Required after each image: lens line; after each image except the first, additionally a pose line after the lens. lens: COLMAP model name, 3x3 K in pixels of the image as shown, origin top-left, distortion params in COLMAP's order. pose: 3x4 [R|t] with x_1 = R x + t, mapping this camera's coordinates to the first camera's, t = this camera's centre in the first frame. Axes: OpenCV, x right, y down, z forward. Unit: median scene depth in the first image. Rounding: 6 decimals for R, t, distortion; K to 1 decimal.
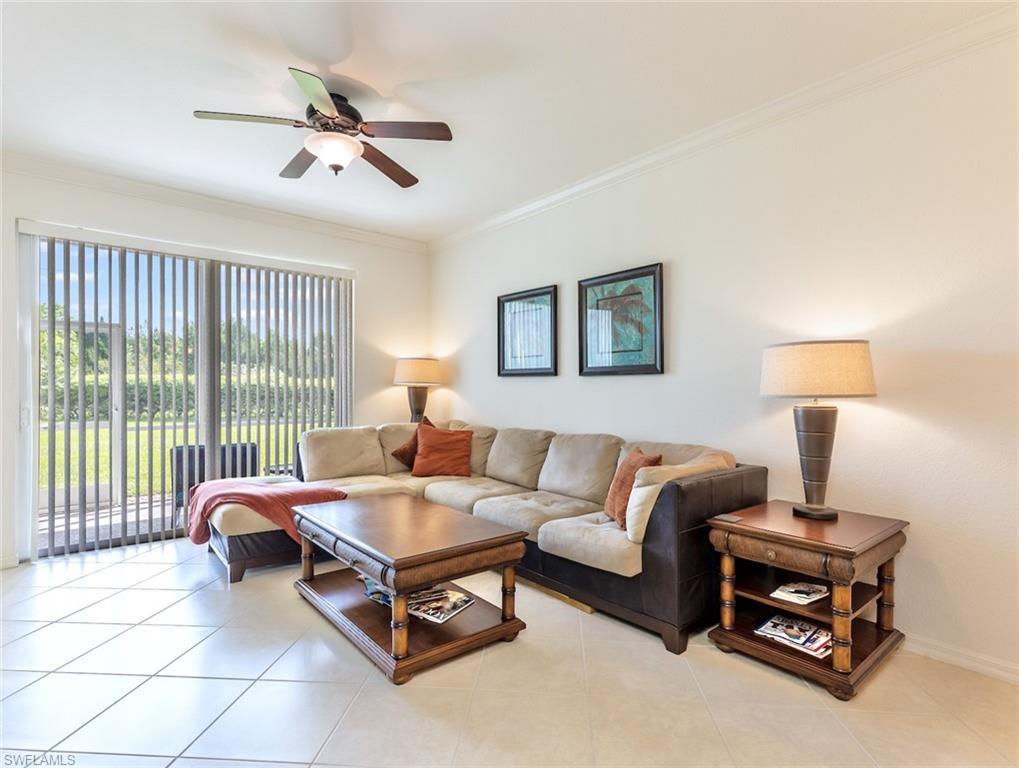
lens RADIAL K [[523.9, 0, 501.4], [0, 523.9, 387.4], [0, 0, 1]] dist [0.009953, -0.002970]
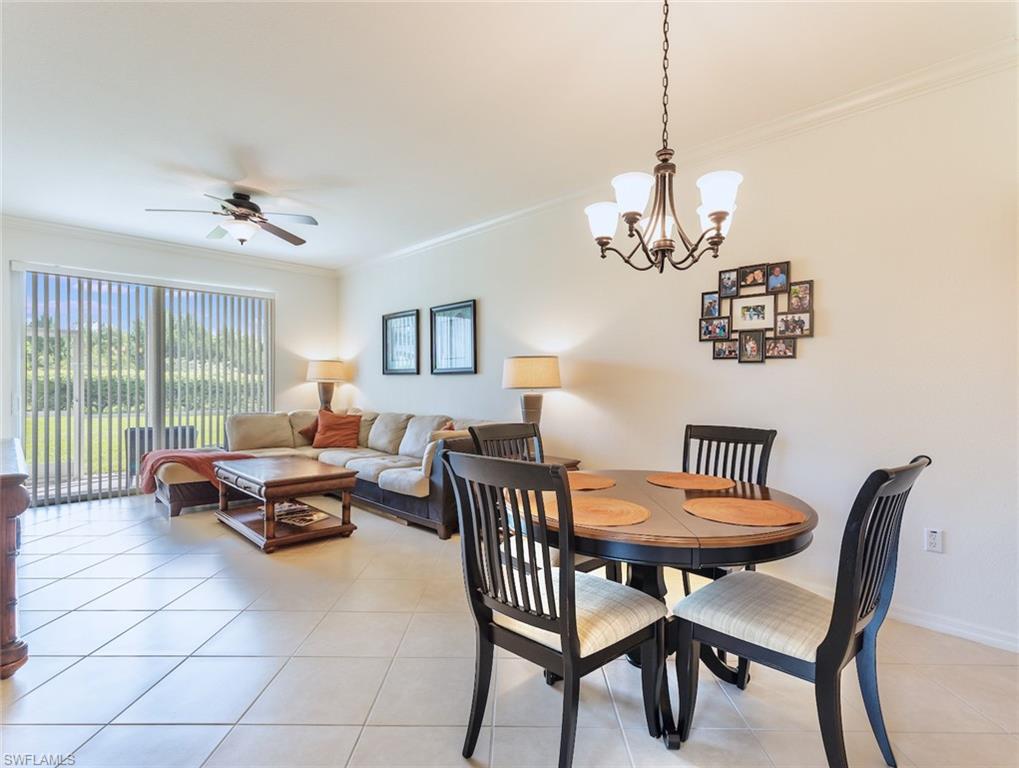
lens RADIAL K [[523.9, 0, 505.4], [0, 523.9, 383.7], [0, 0, 1]] dist [0.009953, -0.002970]
pose [[0.997234, -0.000161, 0.074321, 0.244971], [0.000076, 0.999999, 0.001153, 0.000089], [-0.074321, -0.001144, 0.997234, -0.425500]]
